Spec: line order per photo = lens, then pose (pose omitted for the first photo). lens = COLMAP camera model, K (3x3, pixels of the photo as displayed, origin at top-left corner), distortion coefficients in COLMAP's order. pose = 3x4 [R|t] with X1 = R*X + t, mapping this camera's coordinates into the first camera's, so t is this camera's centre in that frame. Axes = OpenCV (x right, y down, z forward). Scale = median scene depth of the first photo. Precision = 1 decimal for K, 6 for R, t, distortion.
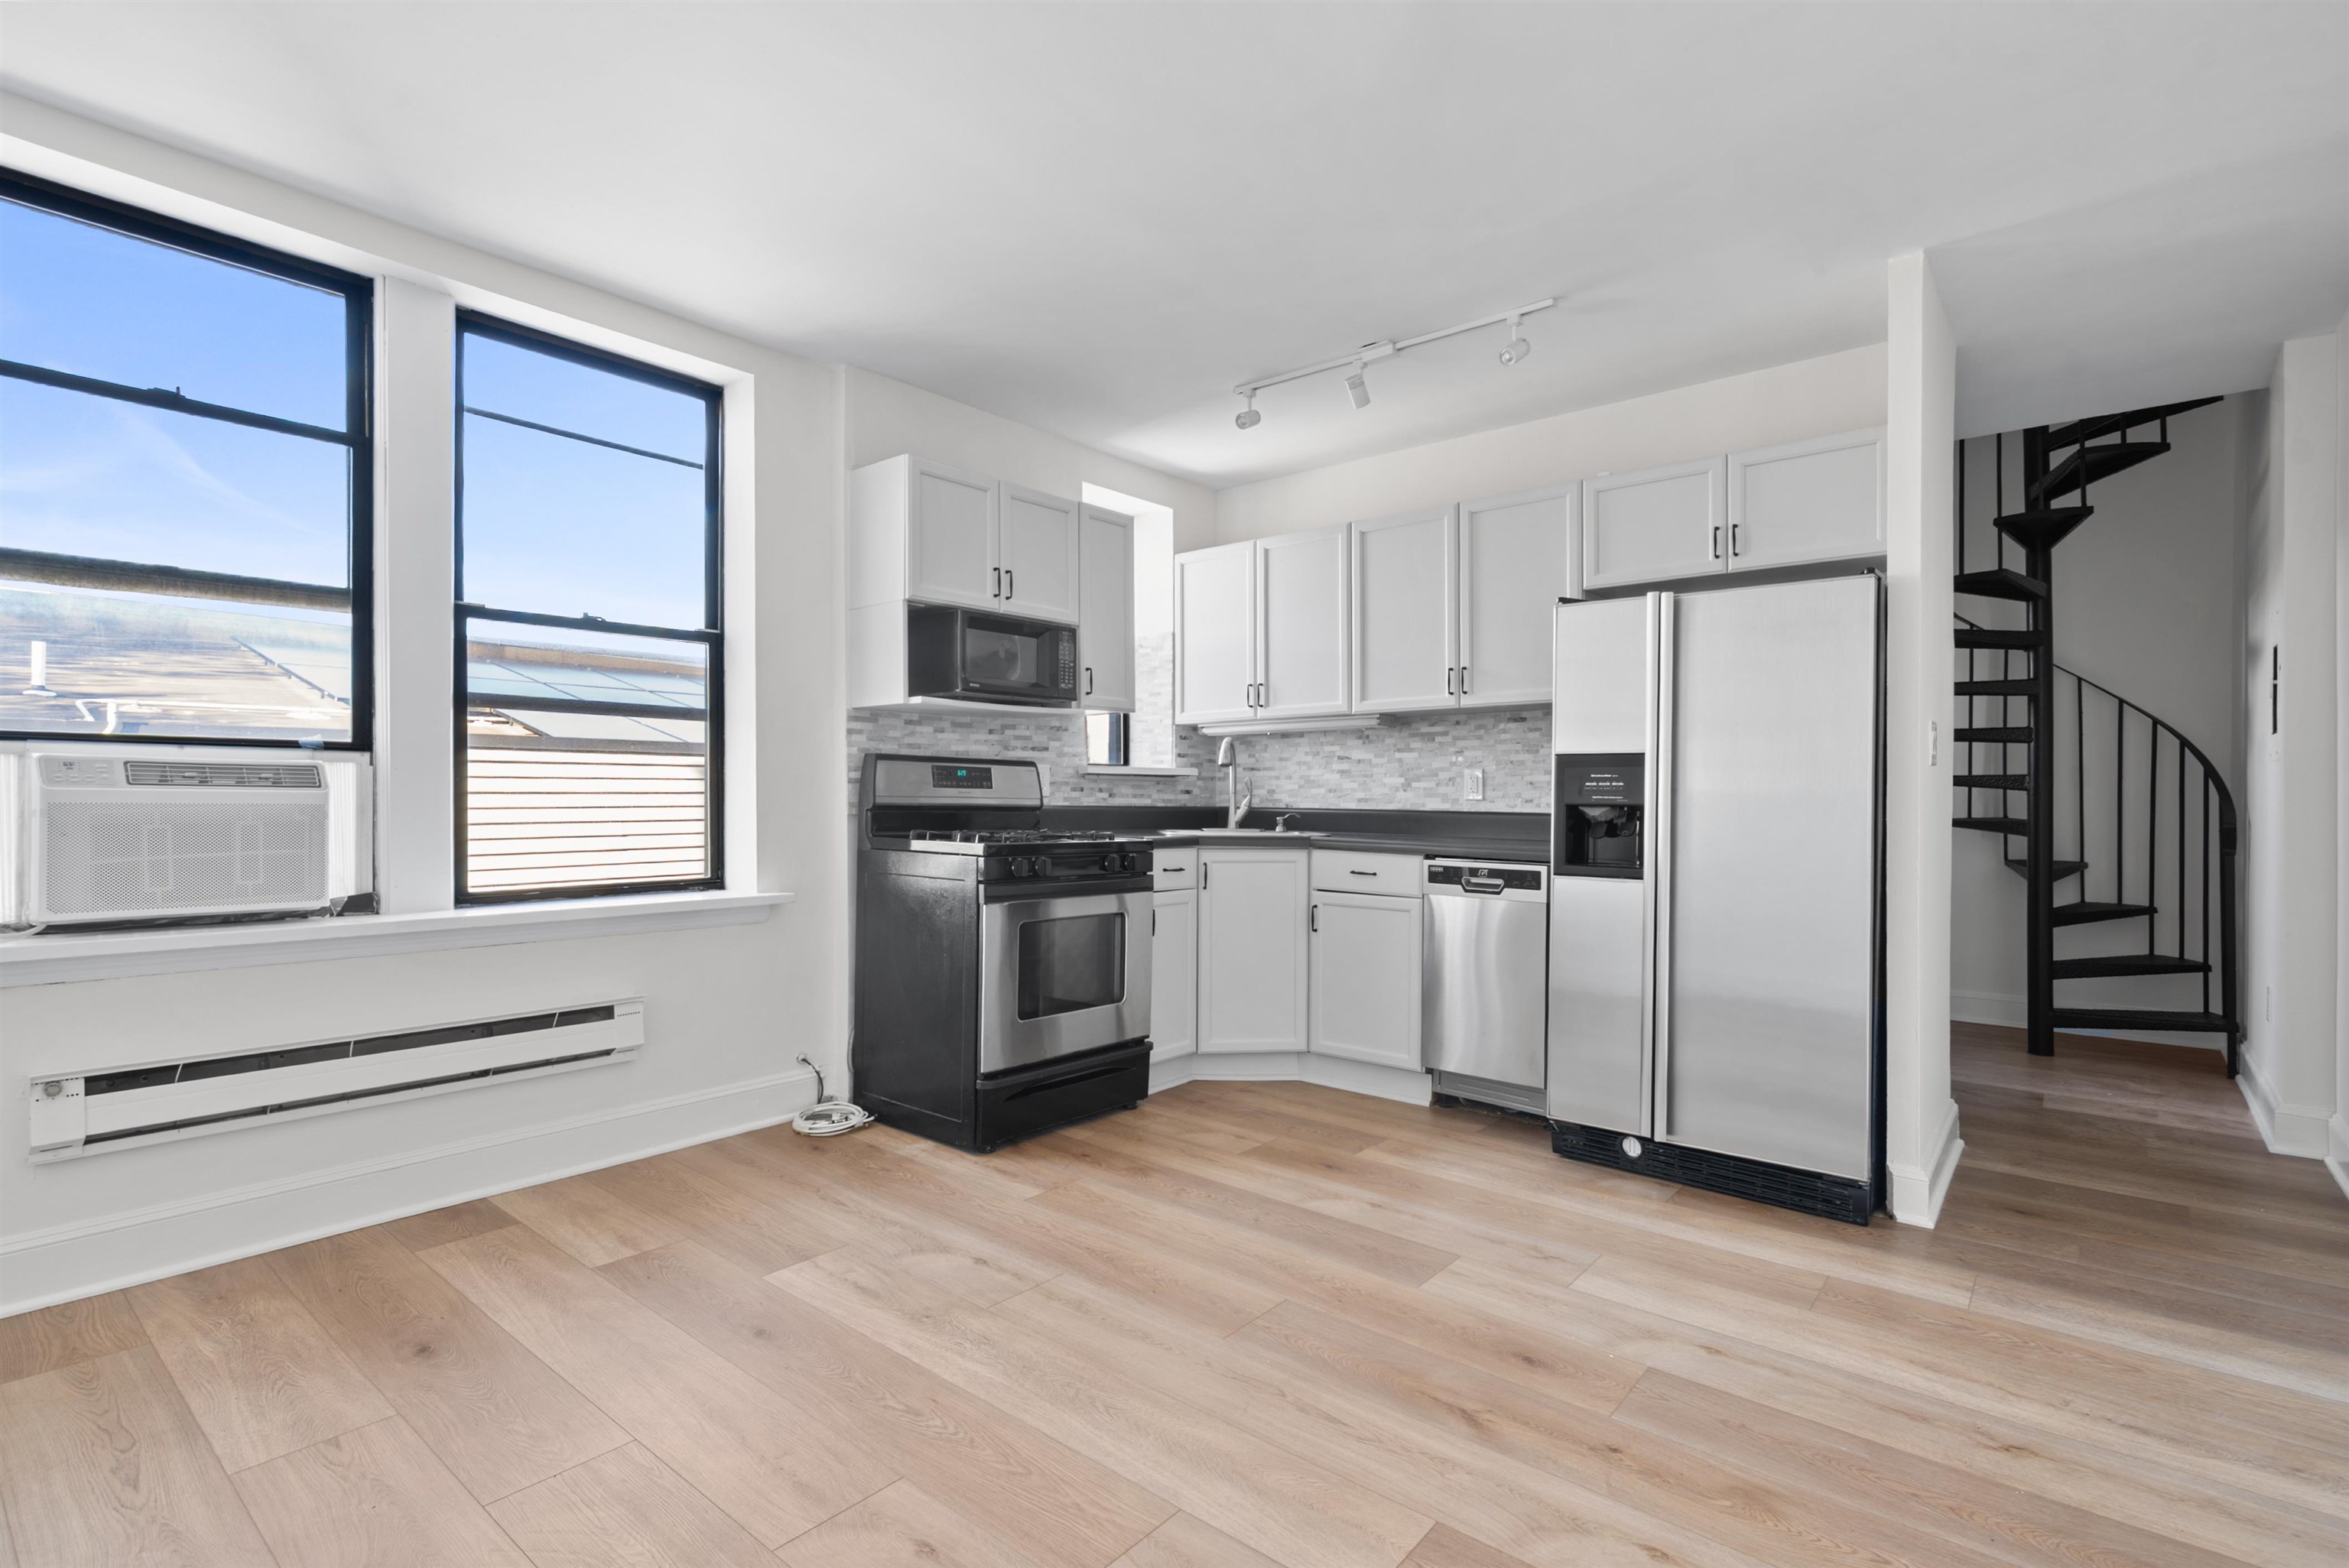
lens RADIAL K [[1113.3, 0, 1173.3], [0, 1113.3, 809.6], [0, 0, 1]] dist [0.001748, 0.001525]
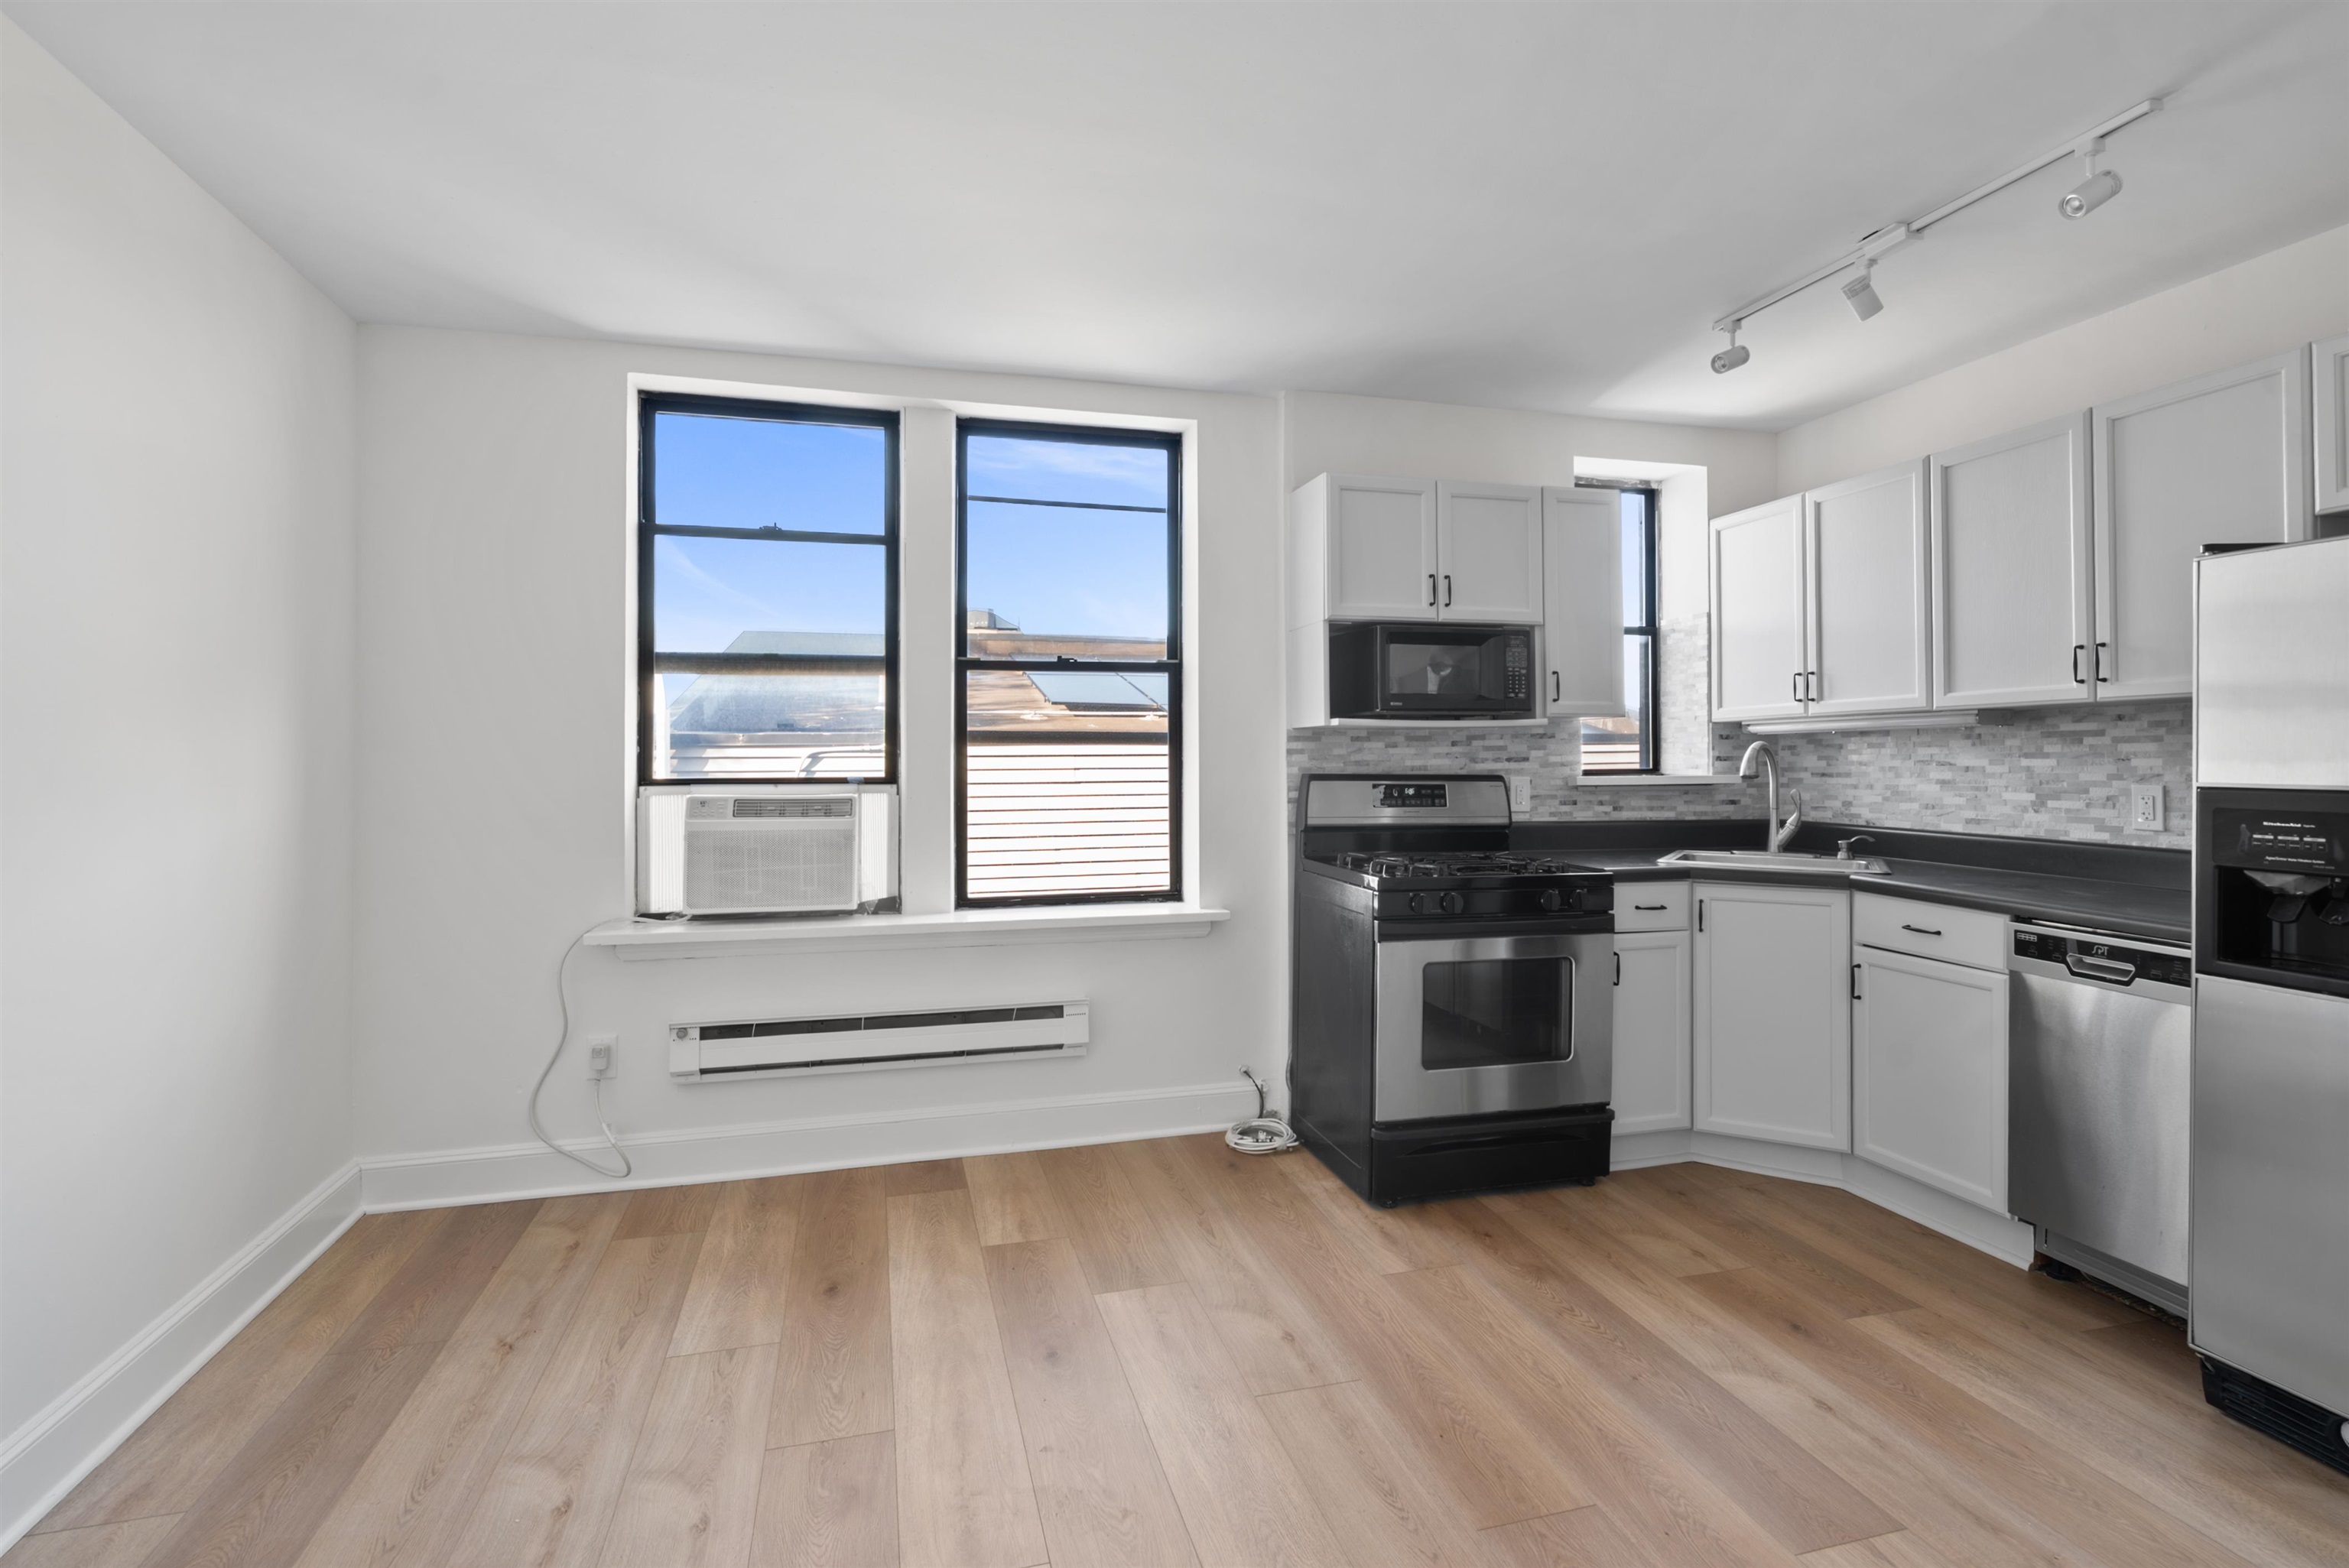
lens RADIAL K [[1113.4, 0, 1184.8], [0, 1113.4, 759.7], [0, 0, 1]] dist [-0.000910, 0.001433]
pose [[0.822337, -0.004751, -0.568981, 0.212378], [-0.001616, 0.999942, -0.010685, -0.053930], [0.568999, 0.009707, 0.822281, 0.121471]]
